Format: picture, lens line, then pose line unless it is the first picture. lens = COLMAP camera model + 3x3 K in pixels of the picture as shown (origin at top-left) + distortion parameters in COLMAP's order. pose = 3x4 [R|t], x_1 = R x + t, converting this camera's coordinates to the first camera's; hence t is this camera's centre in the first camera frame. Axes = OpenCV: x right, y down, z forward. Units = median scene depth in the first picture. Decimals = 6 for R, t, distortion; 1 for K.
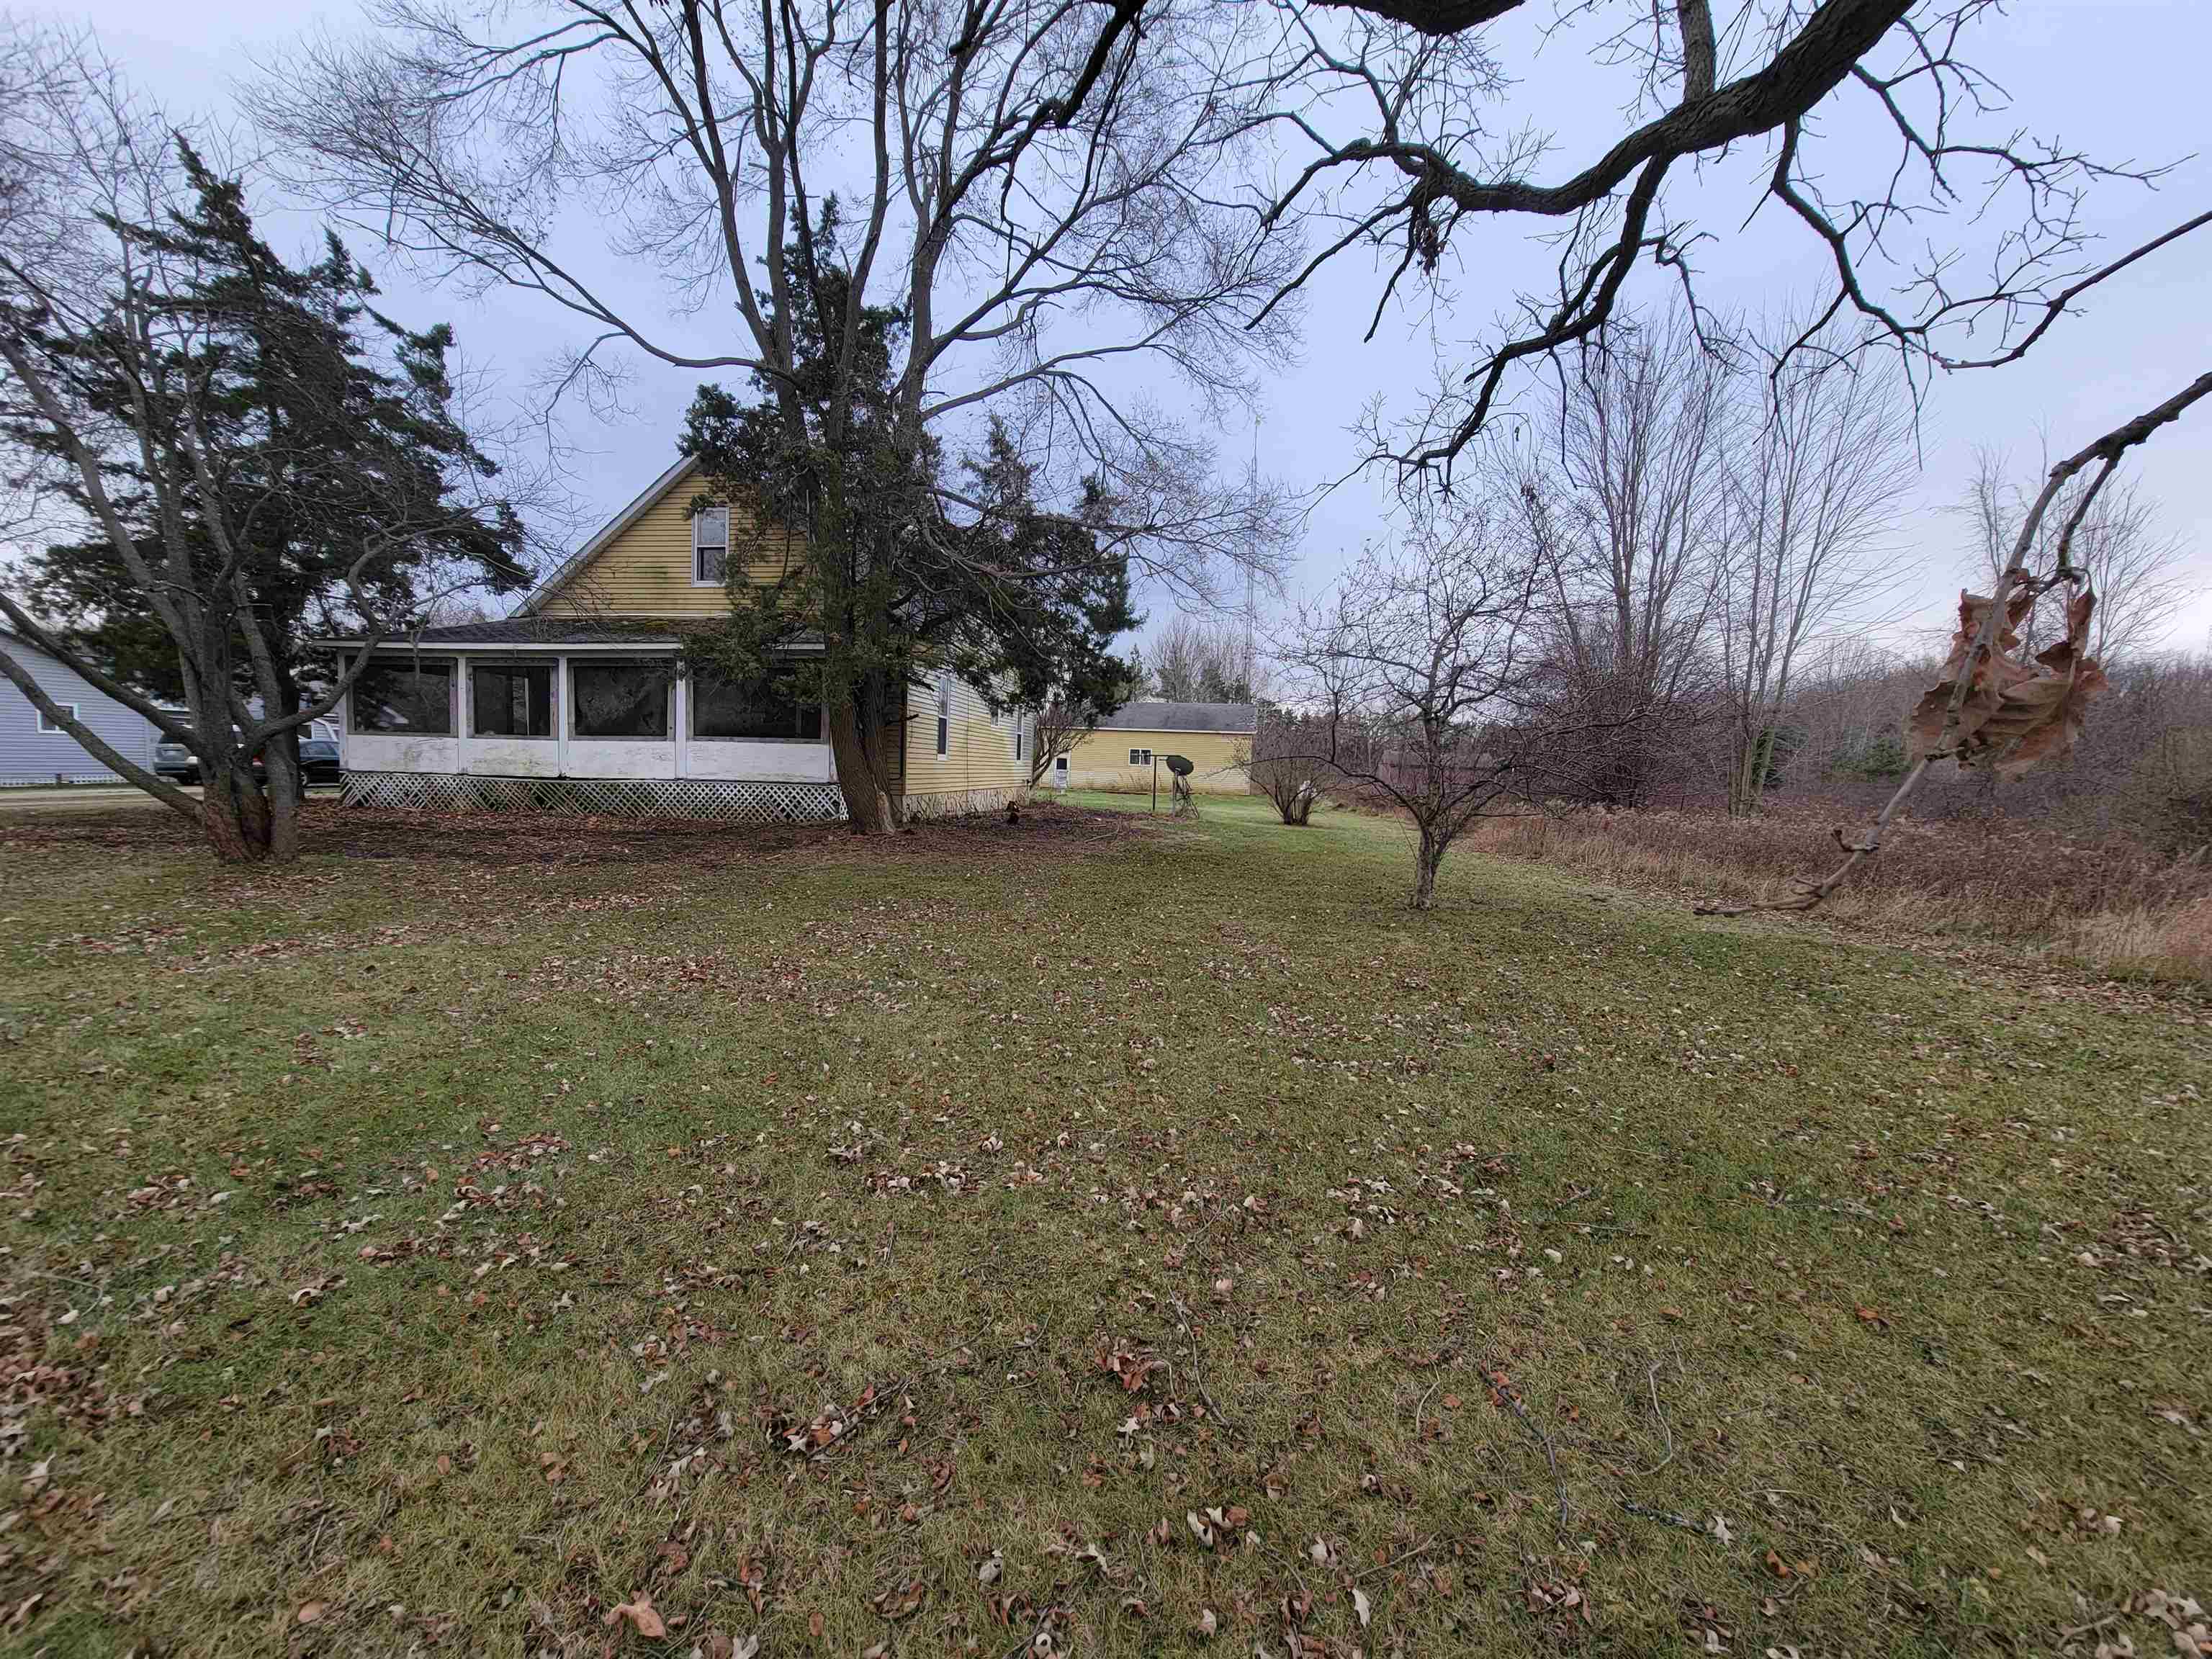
lens RADIAL K [[897.5, 0, 1098.1], [0, 897.5, 822.4], [0, 0, 1]] dist [-0.001218, -0.002276]
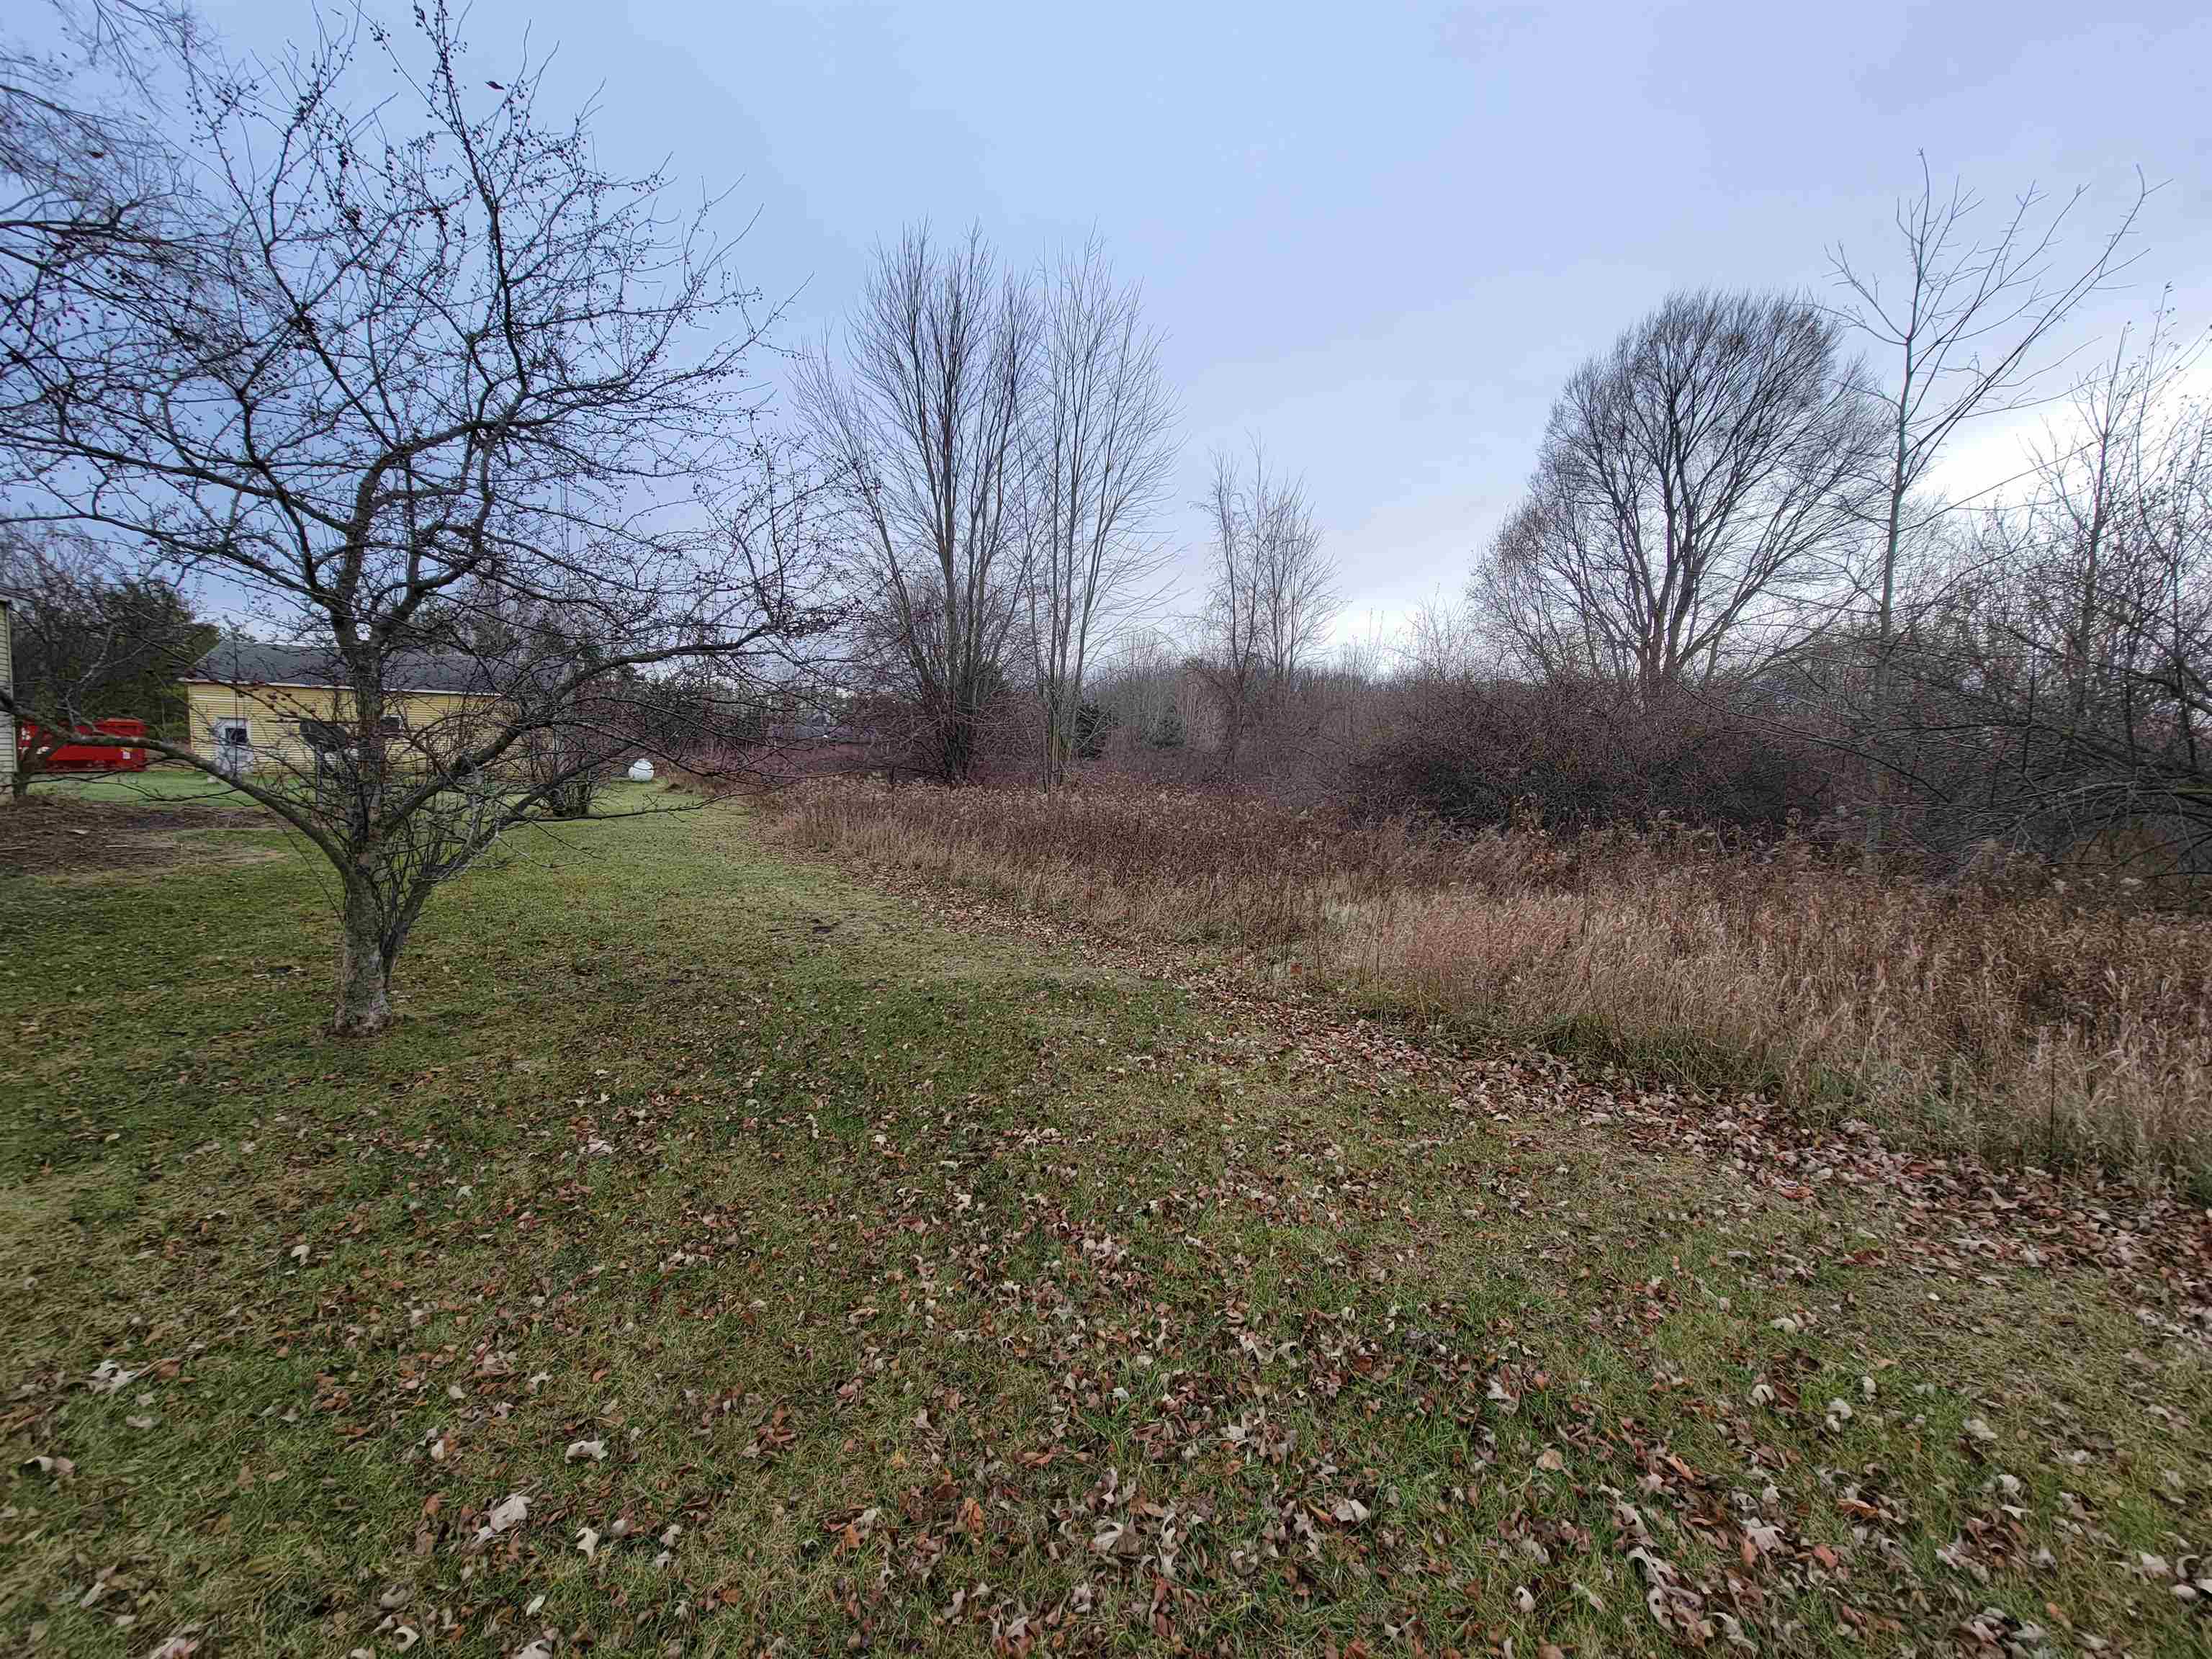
lens RADIAL K [[897.5, 0, 1098.1], [0, 897.5, 822.4], [0, 0, 1]] dist [-0.001218, -0.002276]
pose [[0.804086, -0.051587, 0.592270, 0.358958], [0.035554, 0.998618, 0.038709, -0.014513], [-0.593449, -0.010068, 0.804809, 0.362366]]
